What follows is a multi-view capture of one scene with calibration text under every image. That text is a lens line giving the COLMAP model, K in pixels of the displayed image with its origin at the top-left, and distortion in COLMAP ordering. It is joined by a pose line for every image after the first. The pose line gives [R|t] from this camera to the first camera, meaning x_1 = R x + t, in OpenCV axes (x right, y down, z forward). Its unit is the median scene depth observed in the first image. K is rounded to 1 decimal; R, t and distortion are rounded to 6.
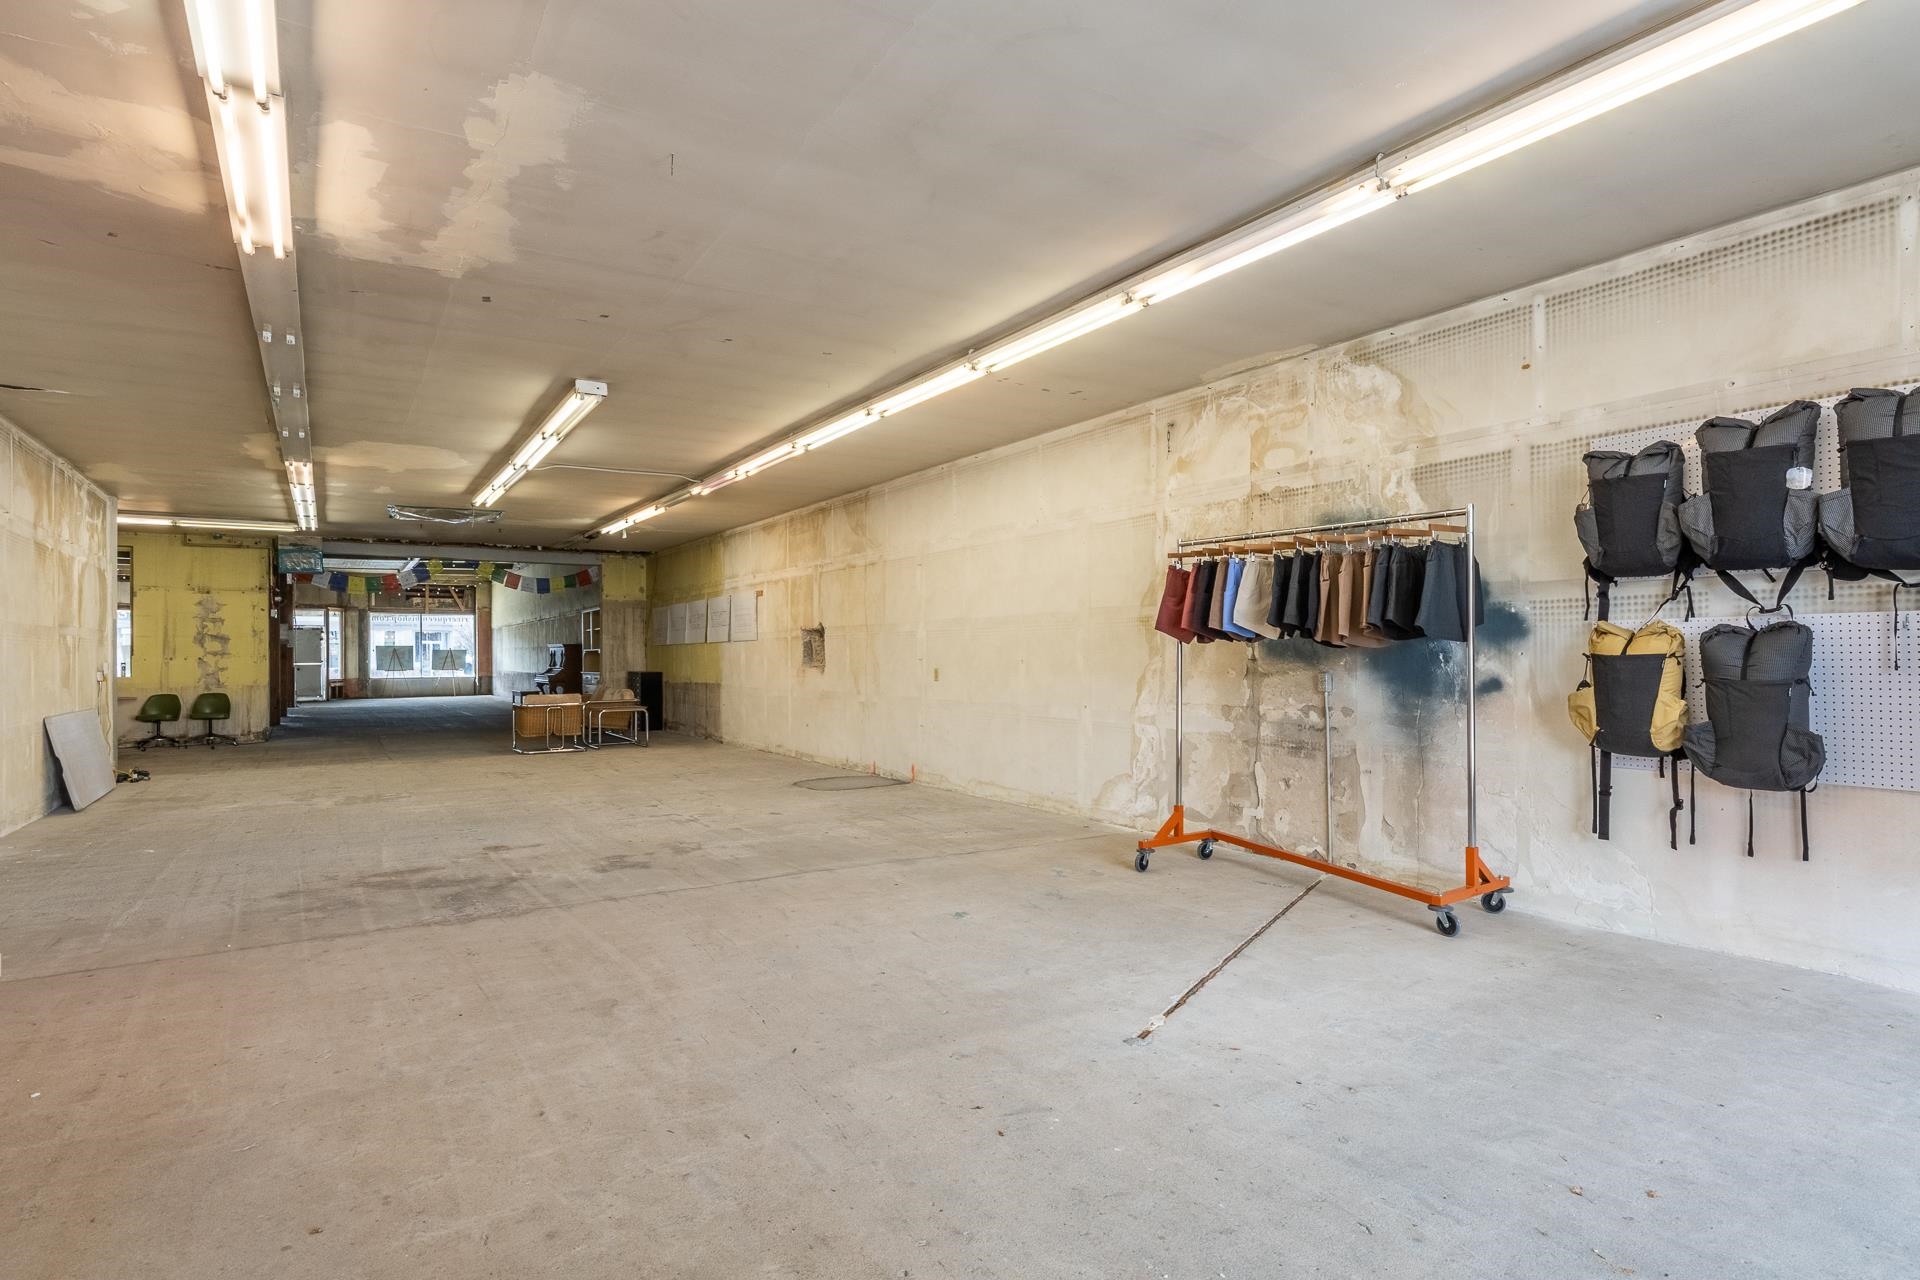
lens RADIAL K [[1002.3, 0, 960.3], [0, 1002.3, 662.9], [0, 0, 1]] dist [-0.001593, -0.000466]
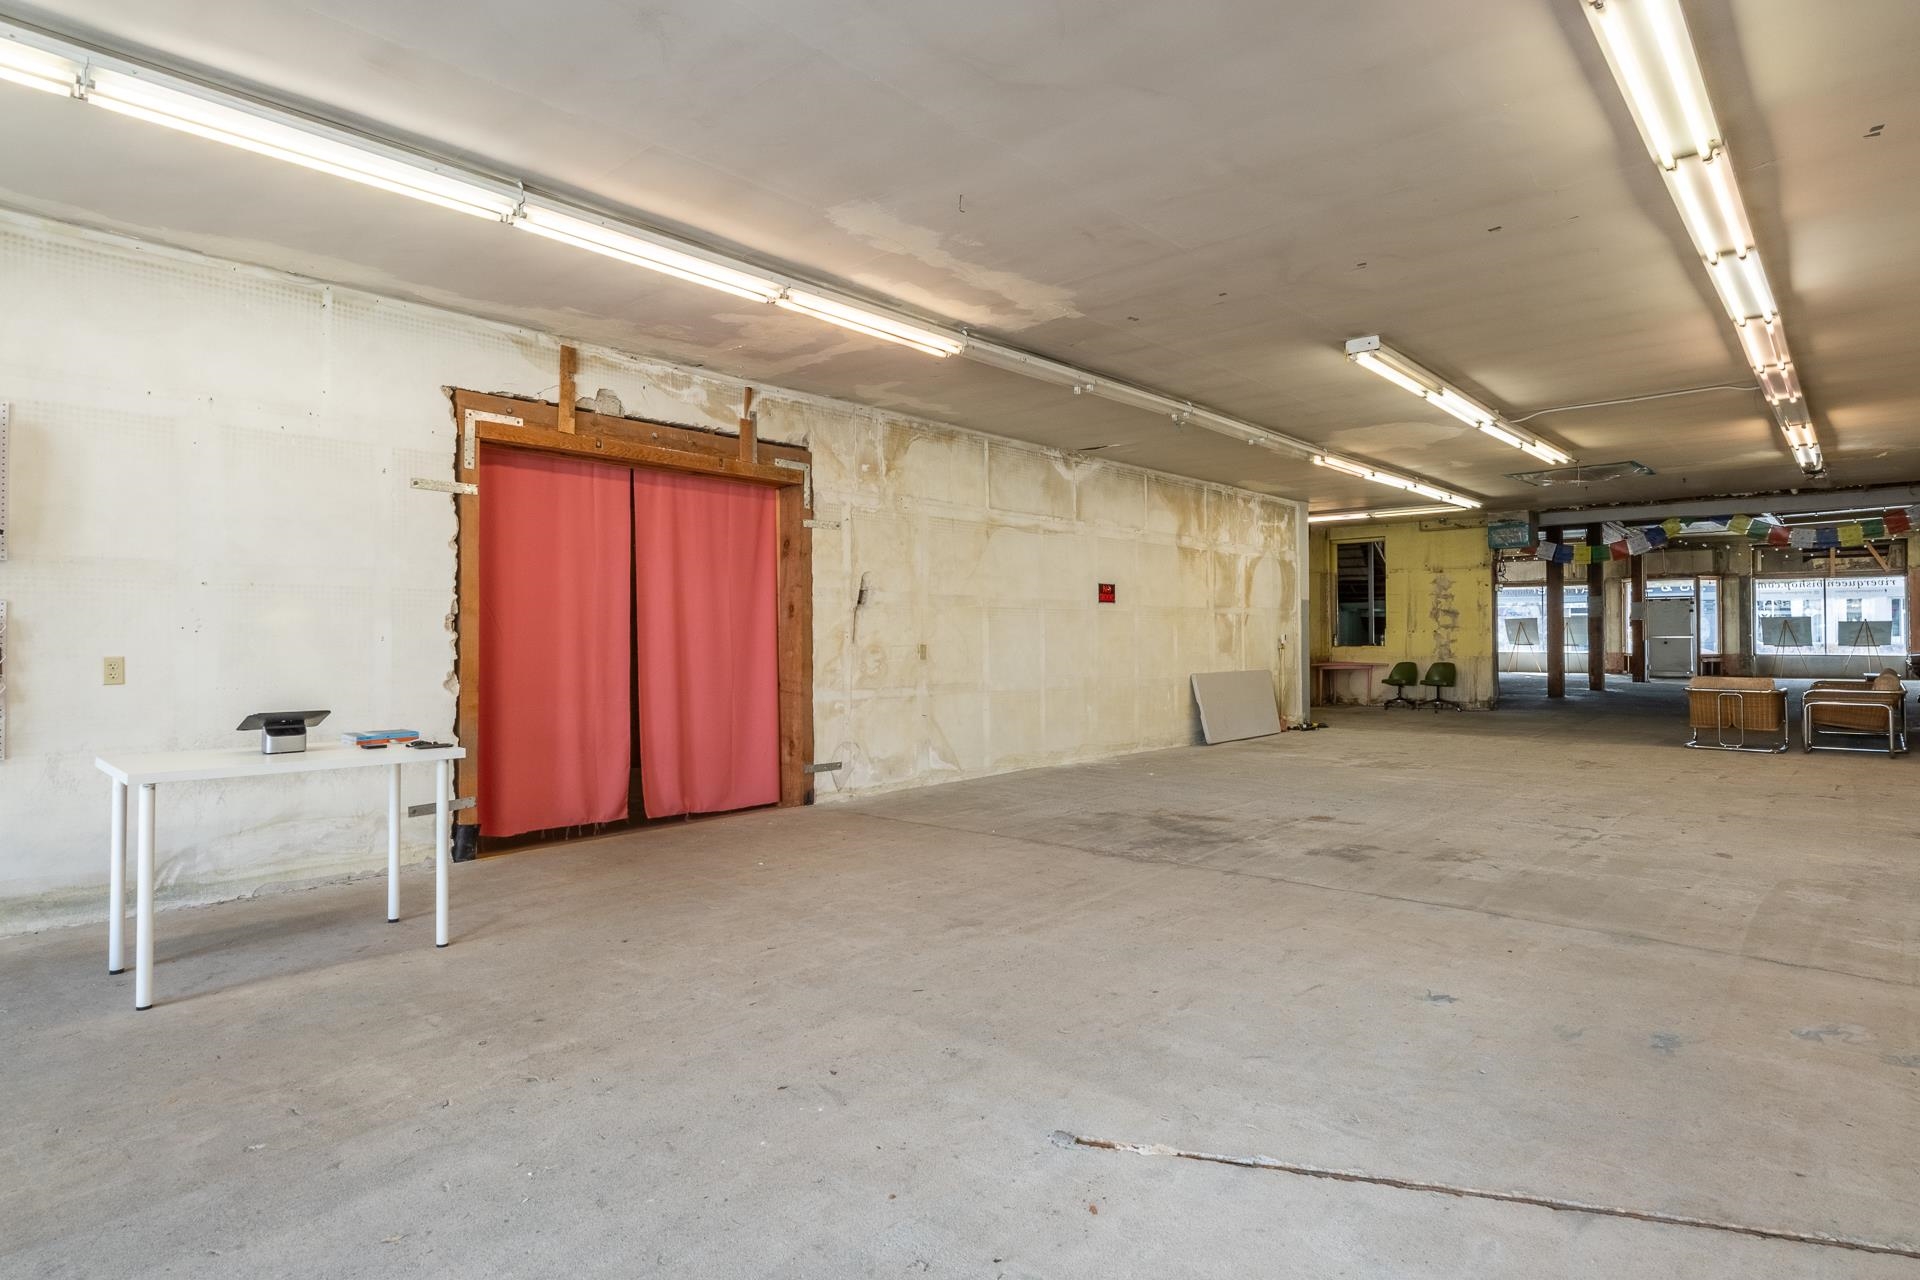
lens RADIAL K [[1012.8, 0, 909.4], [0, 1012.8, 632.1], [0, 0, 1]] dist [-0.001417, -0.000308]
pose [[0.269714, 0.003409, -0.962935, 0.328361], [-0.006731, 0.999976, 0.001655, -0.002570], [0.962917, 0.006035, 0.269730, 0.252438]]
